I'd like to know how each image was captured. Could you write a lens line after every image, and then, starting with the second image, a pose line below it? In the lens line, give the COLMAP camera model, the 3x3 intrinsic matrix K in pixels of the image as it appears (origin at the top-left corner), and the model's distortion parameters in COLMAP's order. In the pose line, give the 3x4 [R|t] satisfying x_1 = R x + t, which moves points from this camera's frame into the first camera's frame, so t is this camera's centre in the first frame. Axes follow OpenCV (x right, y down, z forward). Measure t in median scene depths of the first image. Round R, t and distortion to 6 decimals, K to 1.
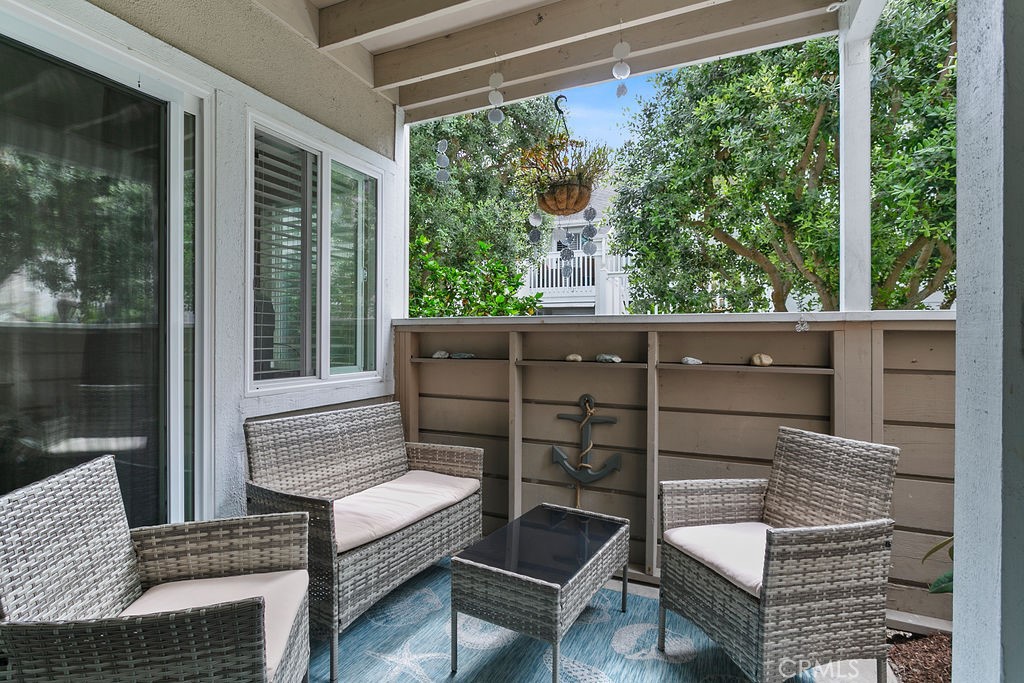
lens RADIAL K [[496.8, 0, 511.0], [0, 496.8, 340.0], [0, 0, 1]] dist [-0.009527, 0.002377]
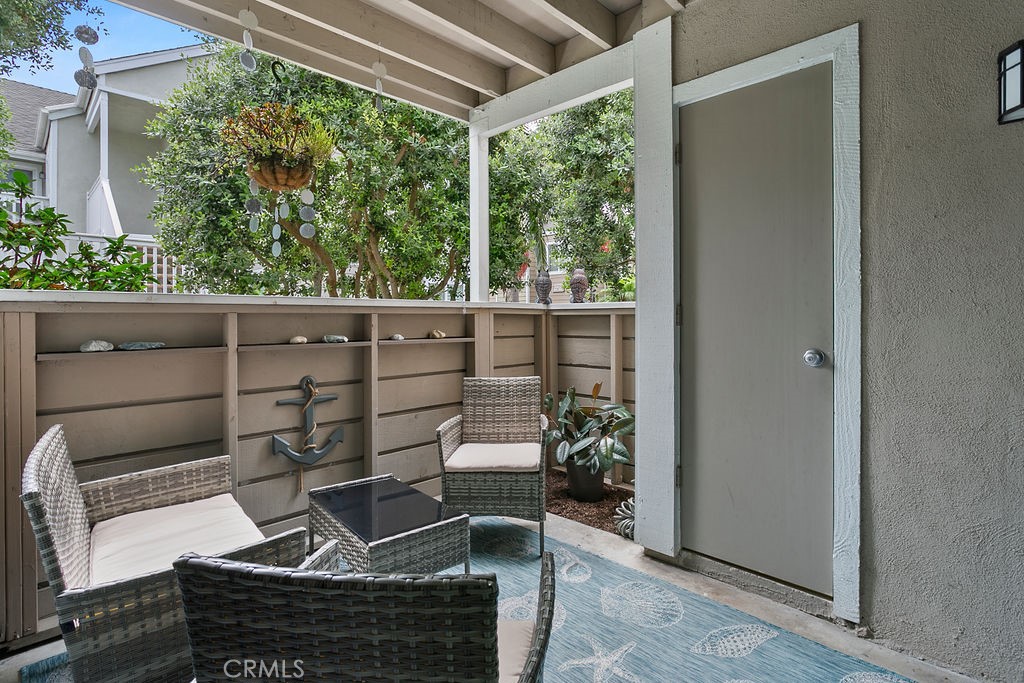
lens RADIAL K [[496.8, 0, 487.2], [0, 496.8, 318.6], [0, 0, 1]] dist [-0.009527, 0.002377]
pose [[0.389336, -0.006208, 0.921075, -0.642929], [0.011275, 0.999934, 0.001973, -0.004065], [-0.921027, 0.009617, 0.389381, 0.281824]]
